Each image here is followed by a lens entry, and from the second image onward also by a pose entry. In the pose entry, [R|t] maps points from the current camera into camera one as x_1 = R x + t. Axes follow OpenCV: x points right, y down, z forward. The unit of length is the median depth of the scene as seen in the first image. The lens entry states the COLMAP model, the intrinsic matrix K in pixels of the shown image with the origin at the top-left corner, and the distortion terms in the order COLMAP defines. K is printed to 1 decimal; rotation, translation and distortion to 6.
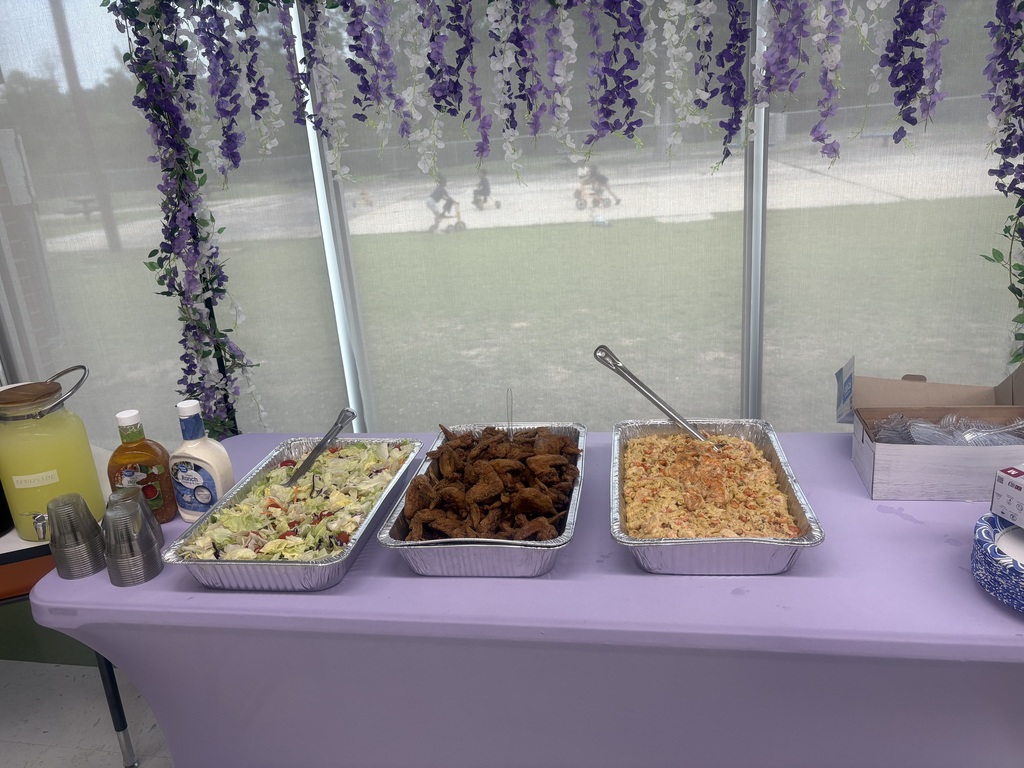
lens RADIAL K [[780.4, 0, 512.0], [0, 780.4, 384.0], [0, 0, 1]] dist [-0.002337, -0.001163]
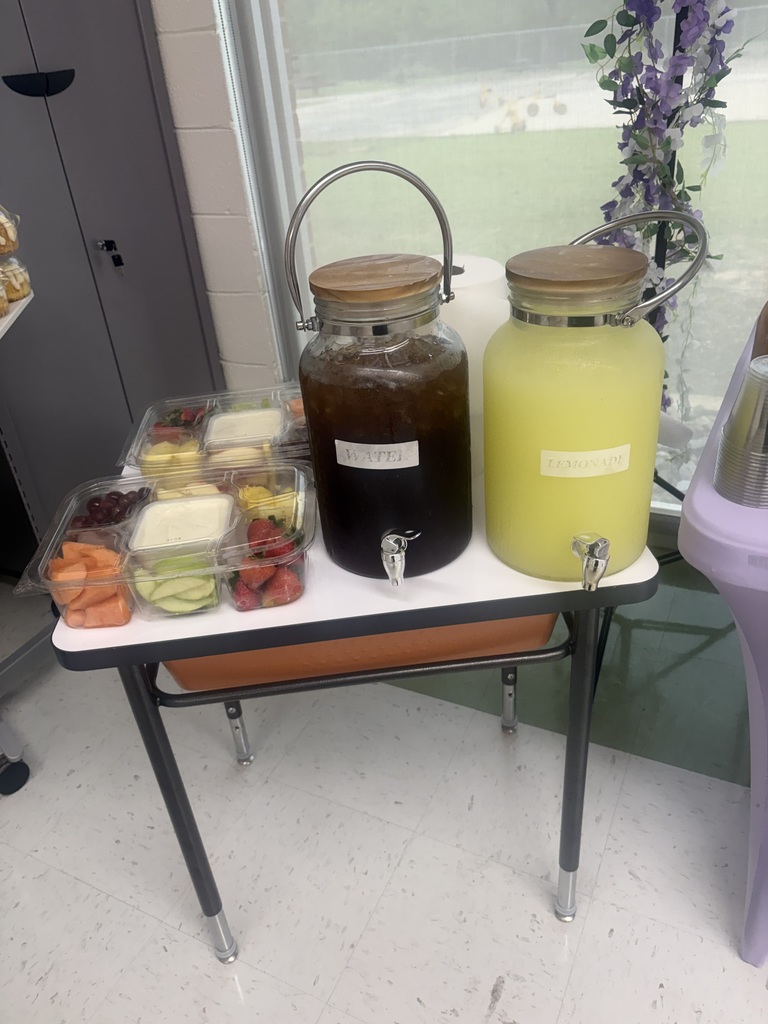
lens RADIAL K [[780.4, 0, 384.0], [0, 780.4, 512.0], [0, 0, 1]] dist [-0.002337, -0.001163]
pose [[0.964097, 0.130932, -0.231027, -0.433754], [-0.069879, 0.964422, 0.254963, 0.029885], [0.256191, -0.229665, 0.938946, 0.374817]]
